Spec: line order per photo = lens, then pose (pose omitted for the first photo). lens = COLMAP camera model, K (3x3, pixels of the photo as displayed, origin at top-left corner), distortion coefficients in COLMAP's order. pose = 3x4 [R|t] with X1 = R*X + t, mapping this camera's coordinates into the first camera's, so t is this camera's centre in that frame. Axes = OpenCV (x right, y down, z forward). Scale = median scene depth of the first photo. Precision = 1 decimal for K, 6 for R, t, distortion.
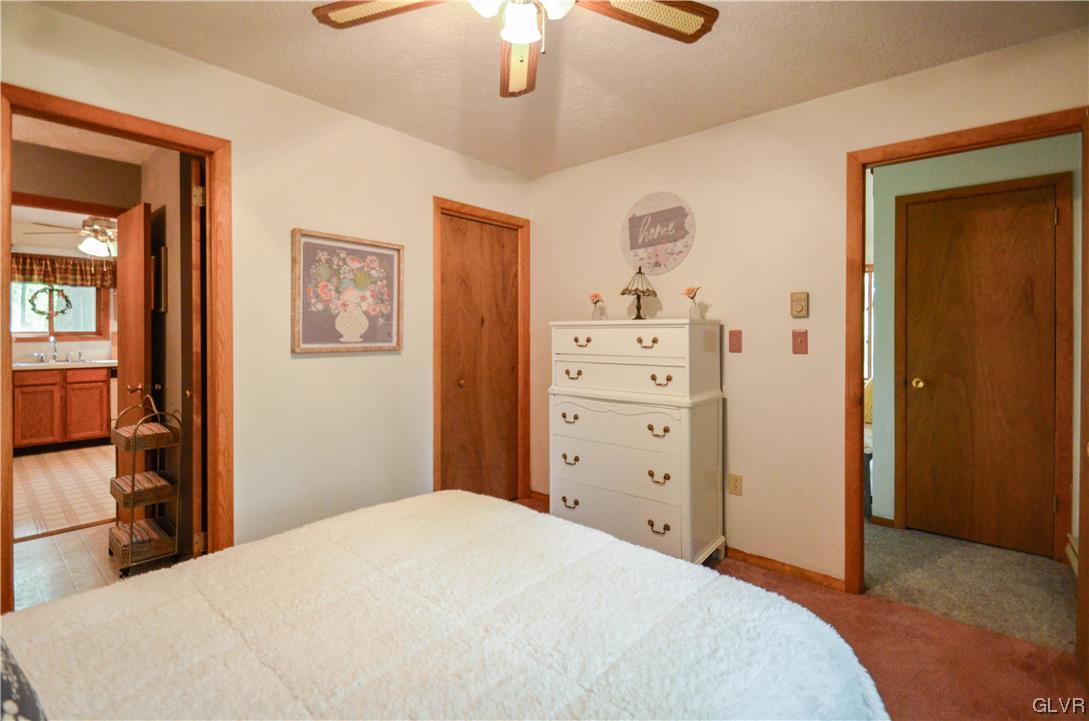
lens RADIAL K [[502.7, 0, 545.5], [0, 502.7, 329.5], [0, 0, 1]] dist [0.008563, -0.008497]
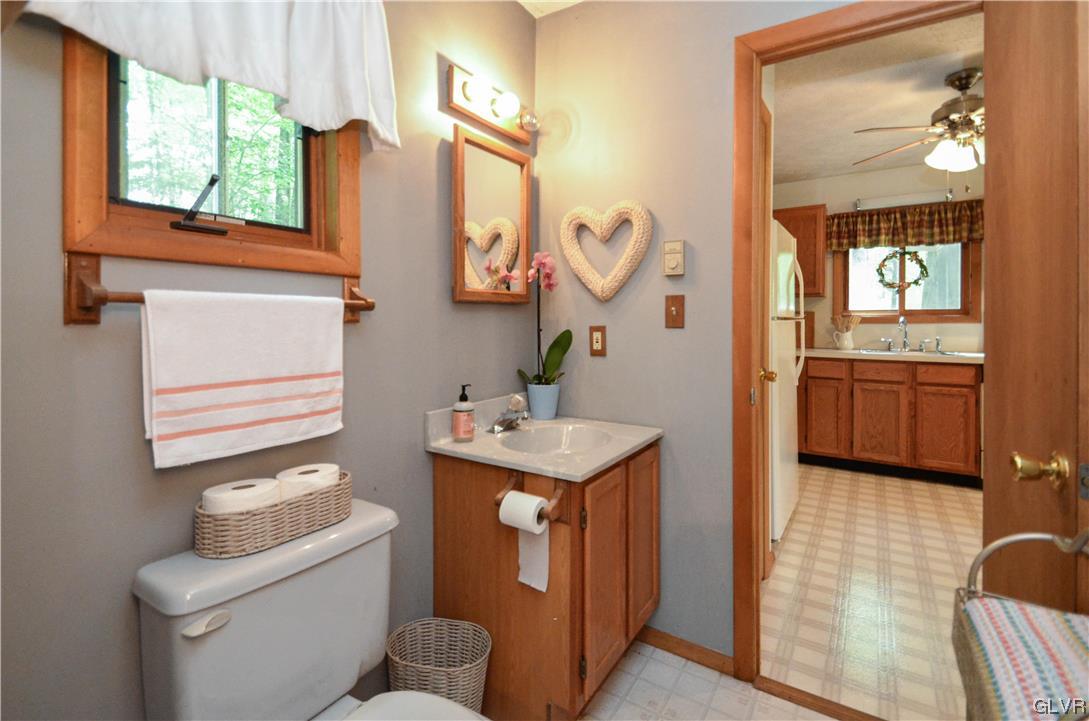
lens RADIAL K [[502.7, 0, 541.4], [0, 502.7, 325.1], [0, 0, 1]] dist [0.008563, -0.008497]
pose [[0.129916, 0.010989, -0.991464, -0.321363], [0.000582, 0.999938, 0.011160, 0.018381], [0.991525, -0.002027, 0.129902, 0.383650]]
